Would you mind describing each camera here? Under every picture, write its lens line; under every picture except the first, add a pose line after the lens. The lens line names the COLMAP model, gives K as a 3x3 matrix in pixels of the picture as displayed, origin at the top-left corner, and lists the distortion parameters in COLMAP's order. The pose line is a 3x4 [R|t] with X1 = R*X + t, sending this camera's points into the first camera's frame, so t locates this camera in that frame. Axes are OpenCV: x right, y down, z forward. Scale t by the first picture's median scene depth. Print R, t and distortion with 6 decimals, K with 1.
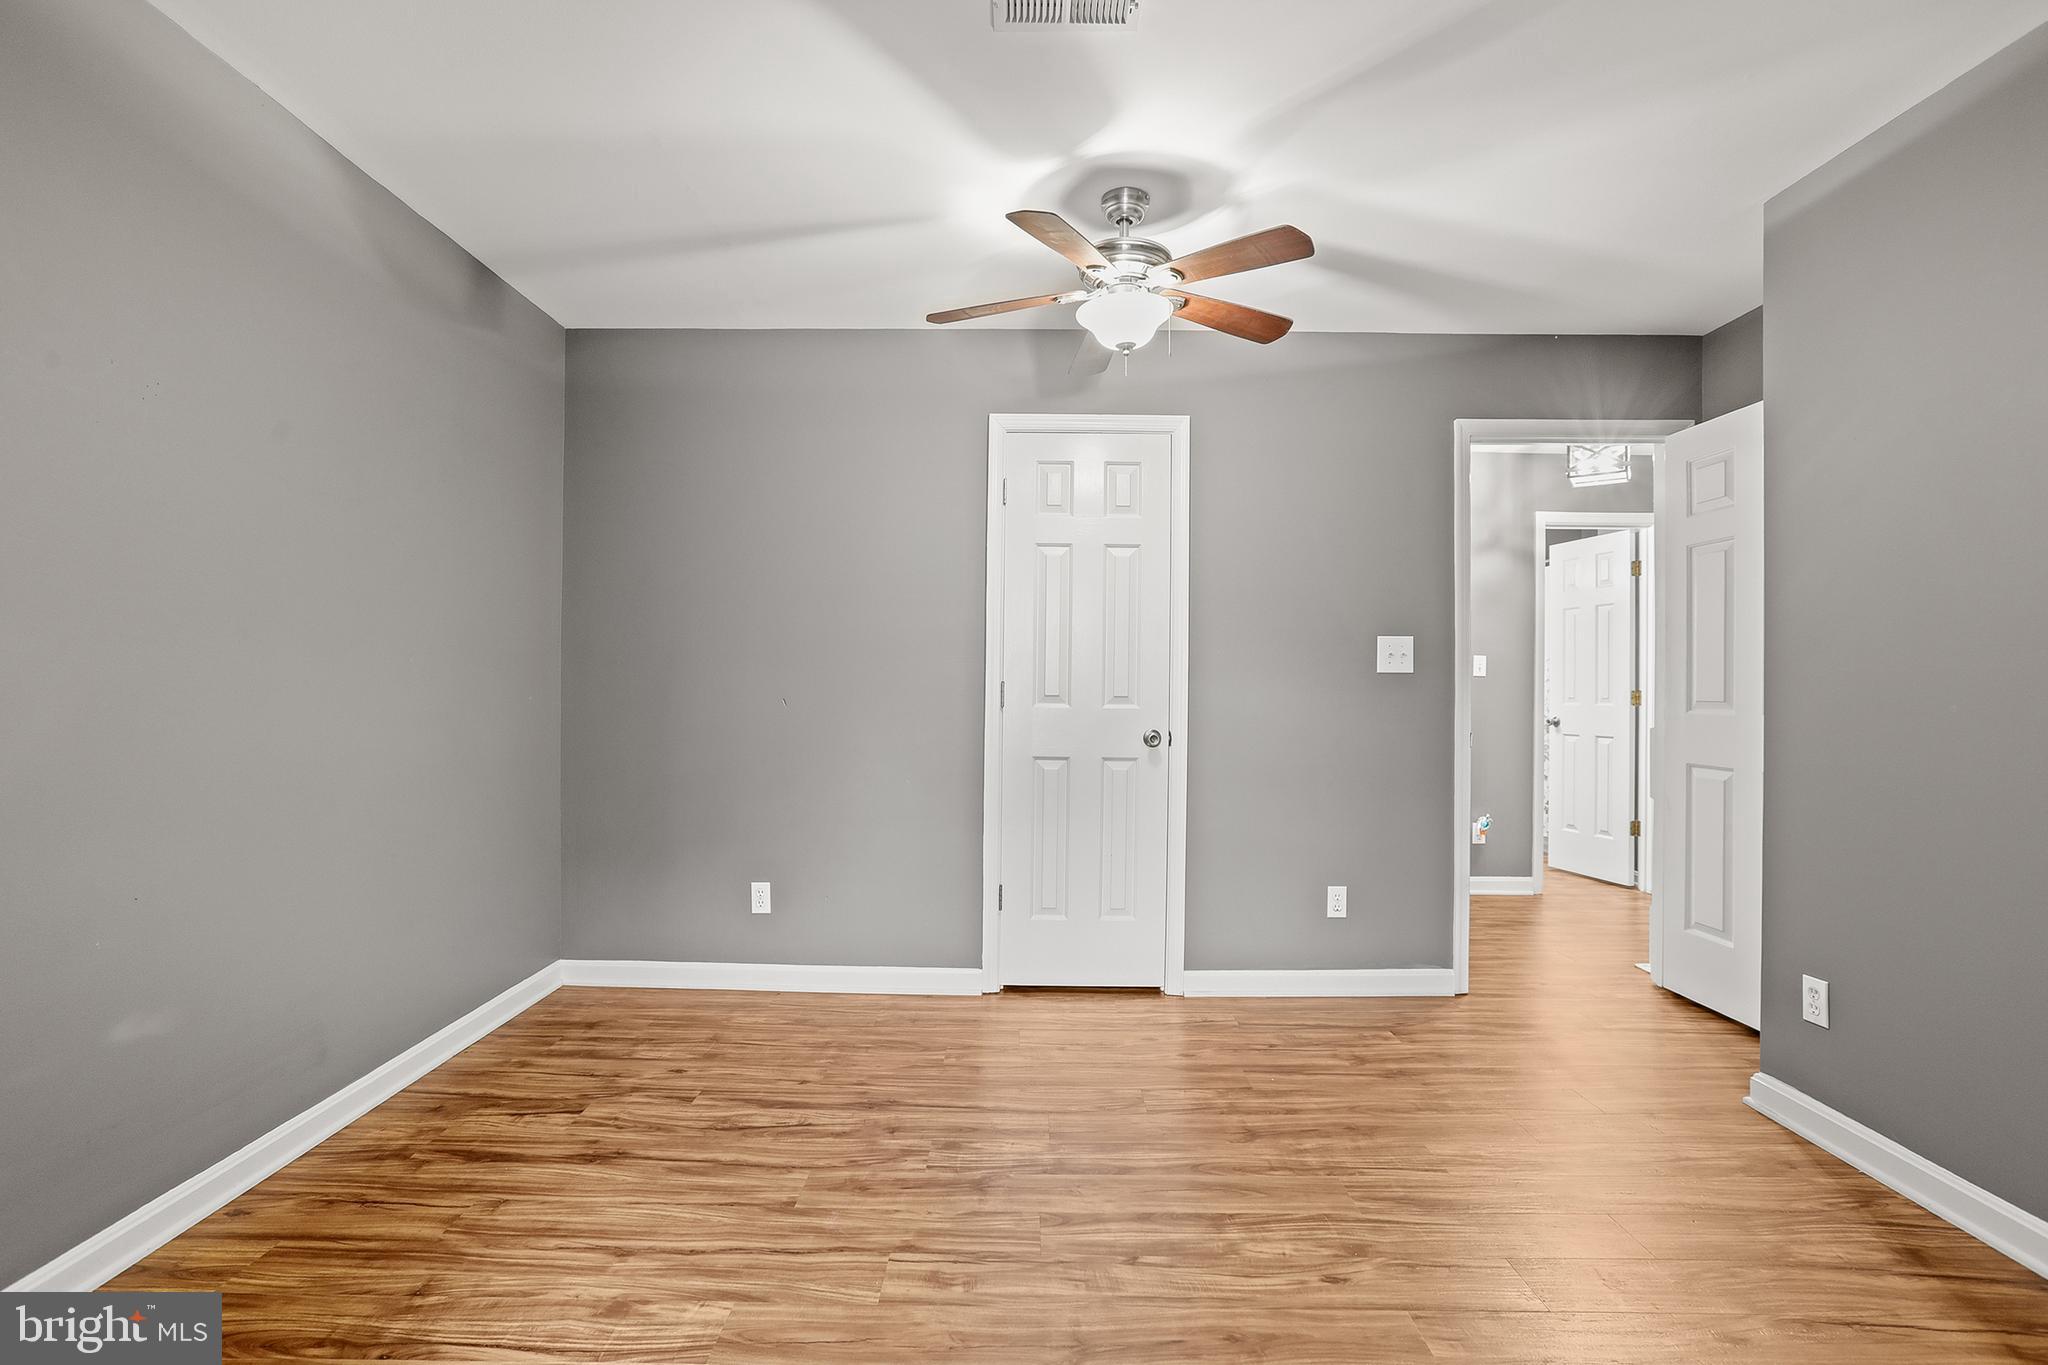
lens RADIAL K [[940.3, 0, 1024.0], [0, 940.3, 682.5], [0, 0, 1]] dist [-0.069784, 0.041374]
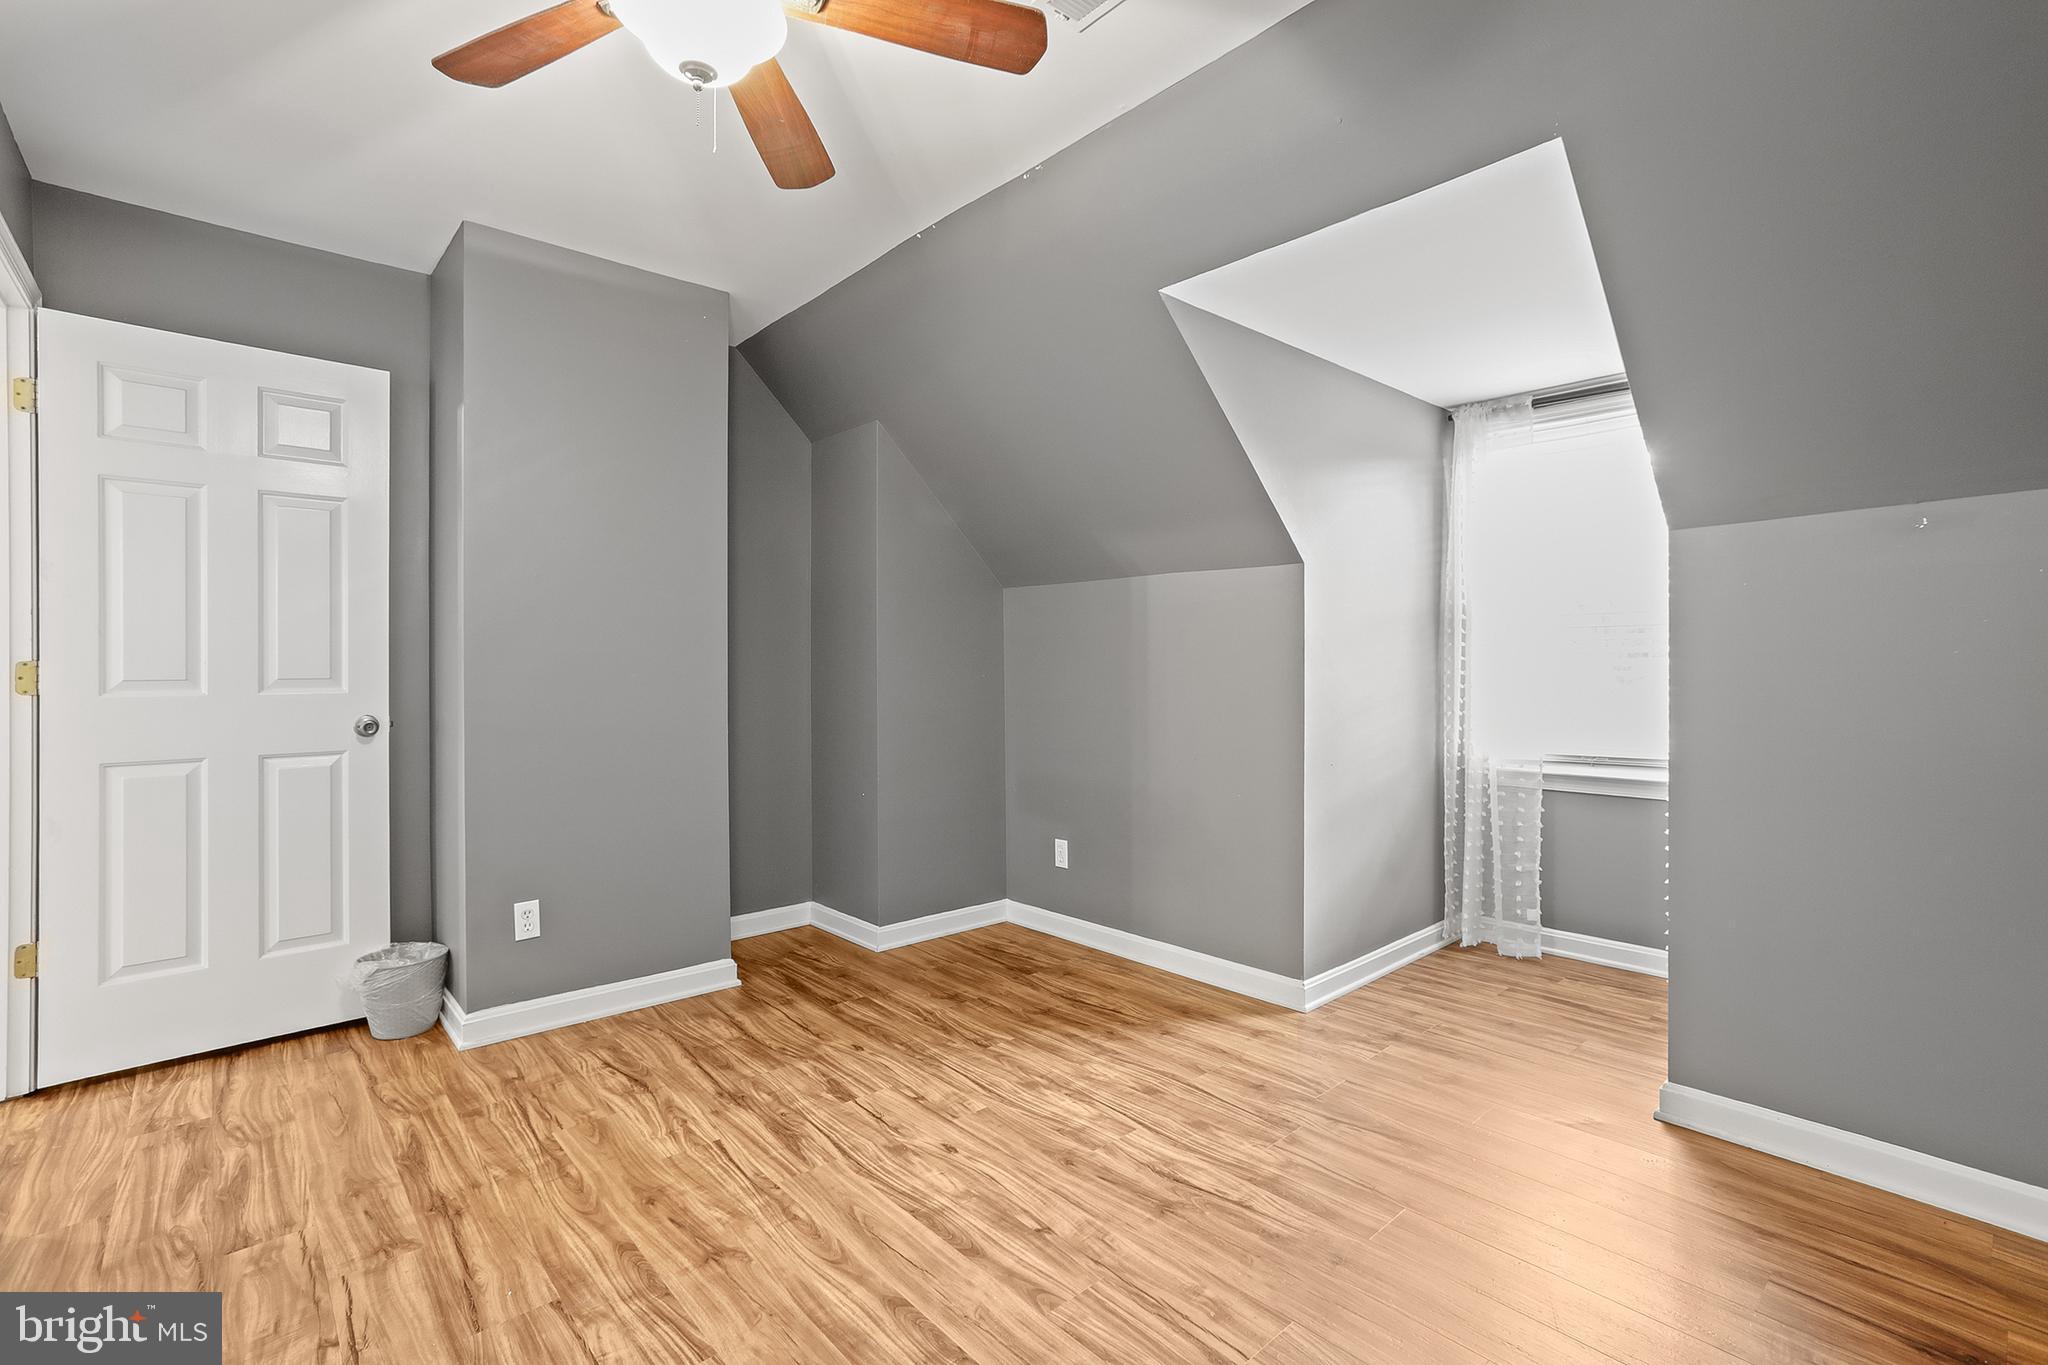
lens RADIAL K [[921.9, 0, 1029.6], [0, 921.9, 716.9], [0, 0, 1]] dist [0.020686, 0.010790]
pose [[-0.678510, -0.050622, 0.732845, -0.554366], [-0.018493, 0.998484, 0.051850, 0.004354], [-0.734359, 0.021628, -0.678417, 1.570085]]
